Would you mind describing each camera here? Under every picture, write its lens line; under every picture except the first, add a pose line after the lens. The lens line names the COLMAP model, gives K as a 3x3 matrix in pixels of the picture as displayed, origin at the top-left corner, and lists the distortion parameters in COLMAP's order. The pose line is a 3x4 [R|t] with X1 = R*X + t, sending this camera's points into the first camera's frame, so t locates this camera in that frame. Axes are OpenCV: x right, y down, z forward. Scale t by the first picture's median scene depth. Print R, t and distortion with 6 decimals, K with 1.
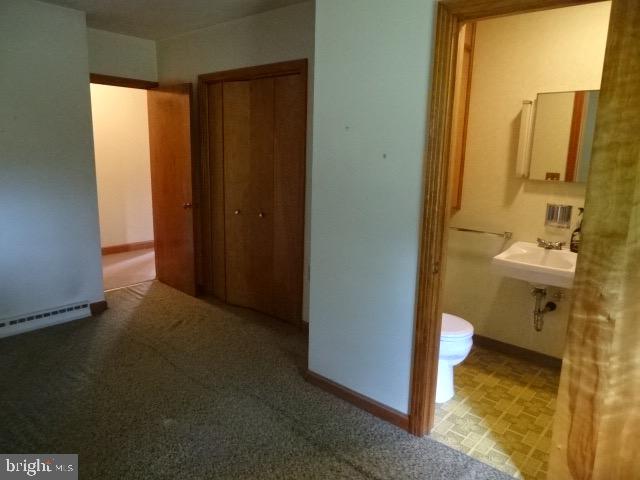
lens RADIAL K [[460.2, 0, 319.7], [0, 460.2, 237.7], [0, 0, 1]] dist [0.003155, 0.005331]
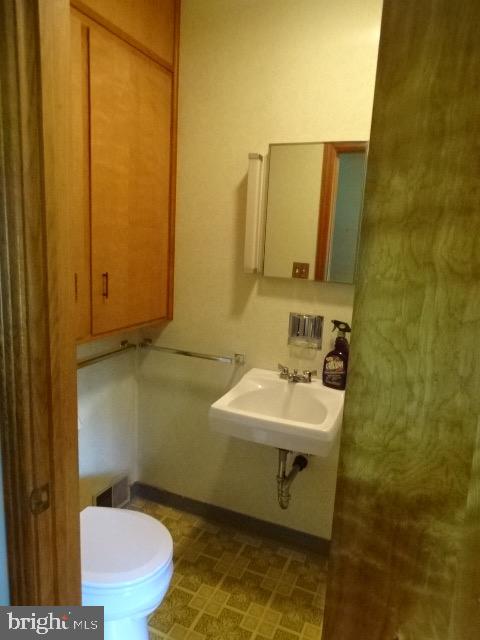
lens RADIAL K [[460.2, 0, 239.4], [0, 460.2, 321.1], [0, 0, 1]] dist [0.003155, 0.005331]
pose [[0.951174, -0.036877, 0.306445, 0.223851], [0.035720, 0.999318, 0.009383, -0.071852], [-0.306582, 0.002022, 0.951842, 0.395840]]
